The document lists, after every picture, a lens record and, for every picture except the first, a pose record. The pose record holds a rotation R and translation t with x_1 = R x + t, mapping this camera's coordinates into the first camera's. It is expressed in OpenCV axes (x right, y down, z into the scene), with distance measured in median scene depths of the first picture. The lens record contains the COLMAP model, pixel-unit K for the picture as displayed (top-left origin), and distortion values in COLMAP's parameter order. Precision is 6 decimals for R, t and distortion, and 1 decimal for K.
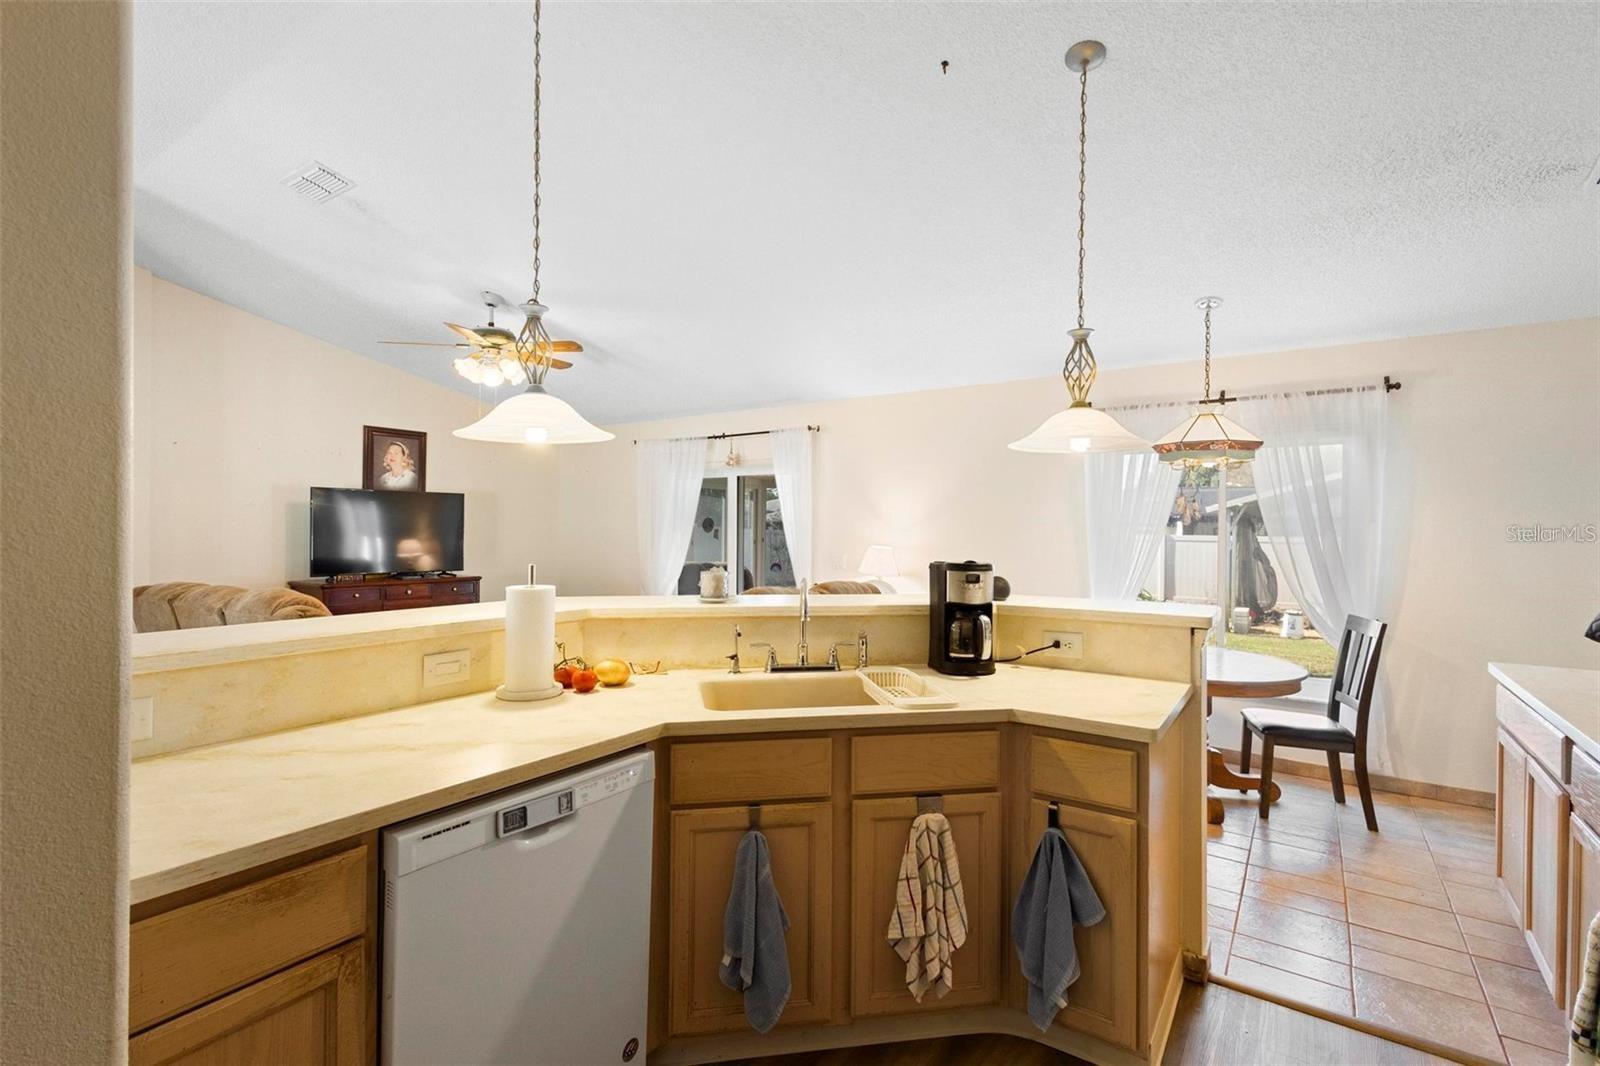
lens RADIAL K [[731.4, 0, 800.0], [0, 731.4, 533.0], [0, 0, 1]] dist [0.001200, -0.000072]
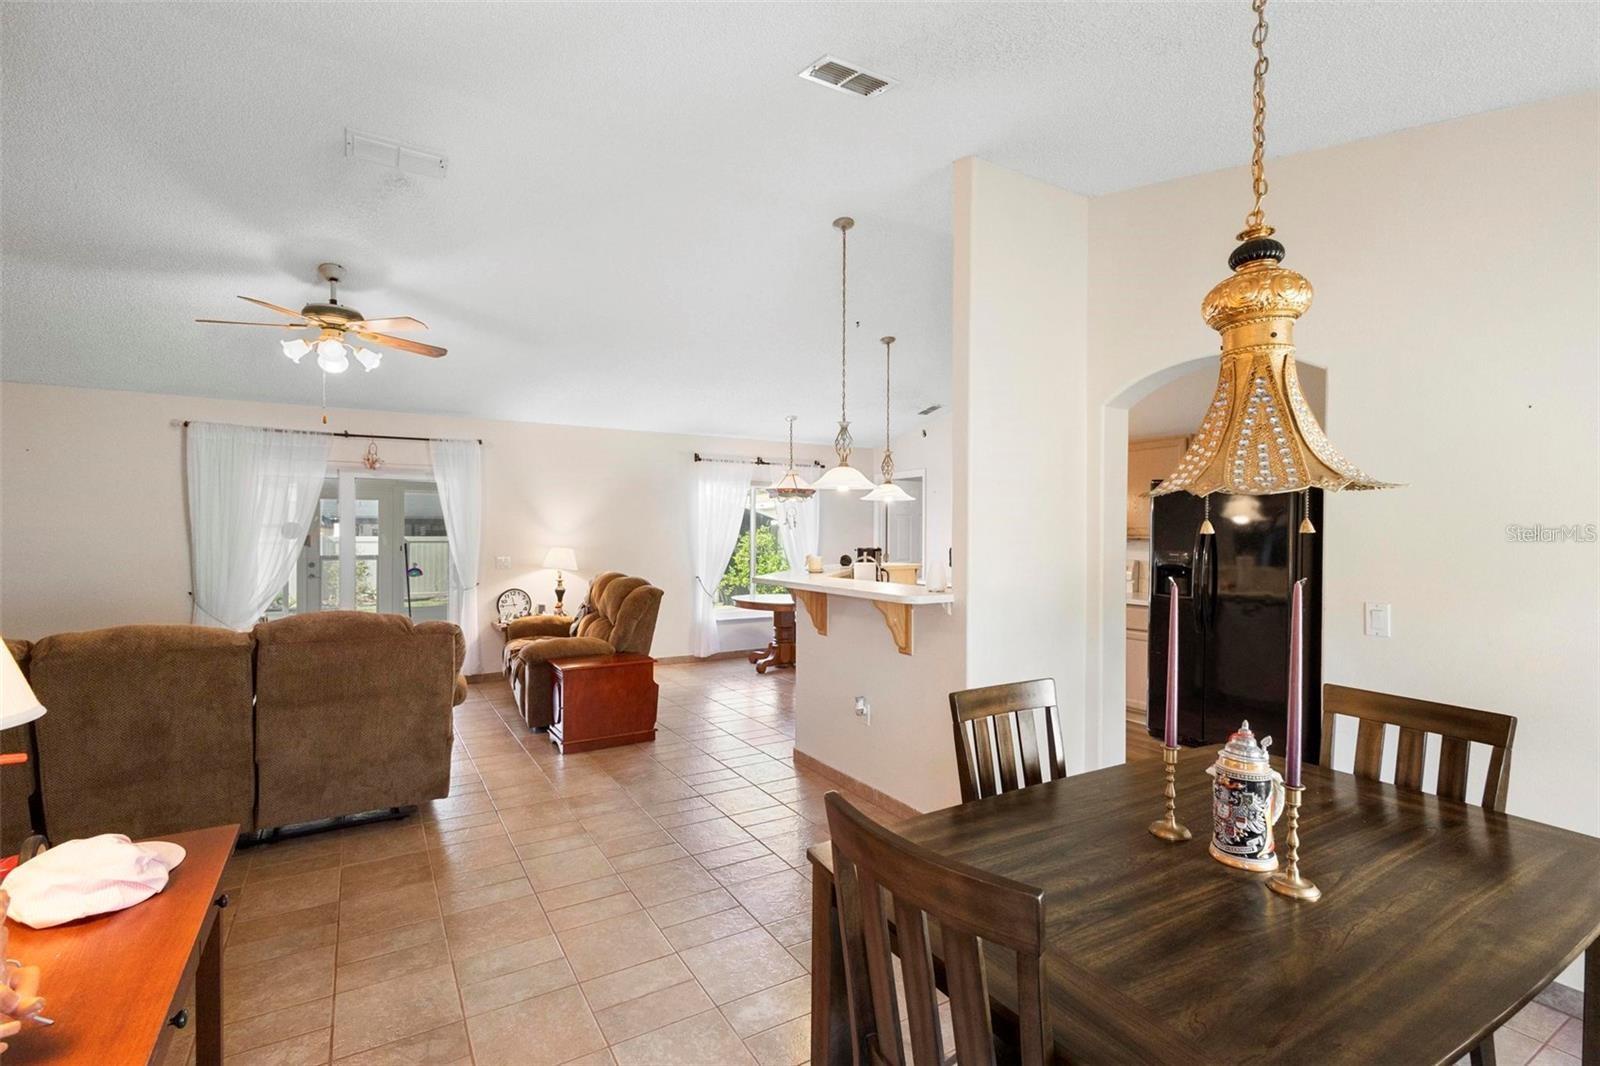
lens RADIAL K [[731.4, 0, 800.0], [0, 731.4, 533.0], [0, 0, 1]] dist [0.001200, -0.000072]
pose [[0.411294, -0.005164, 0.911488, -0.732928], [0.006352, 0.999976, 0.002799, -0.006376], [-0.911480, 0.004638, 0.411317, 0.100916]]
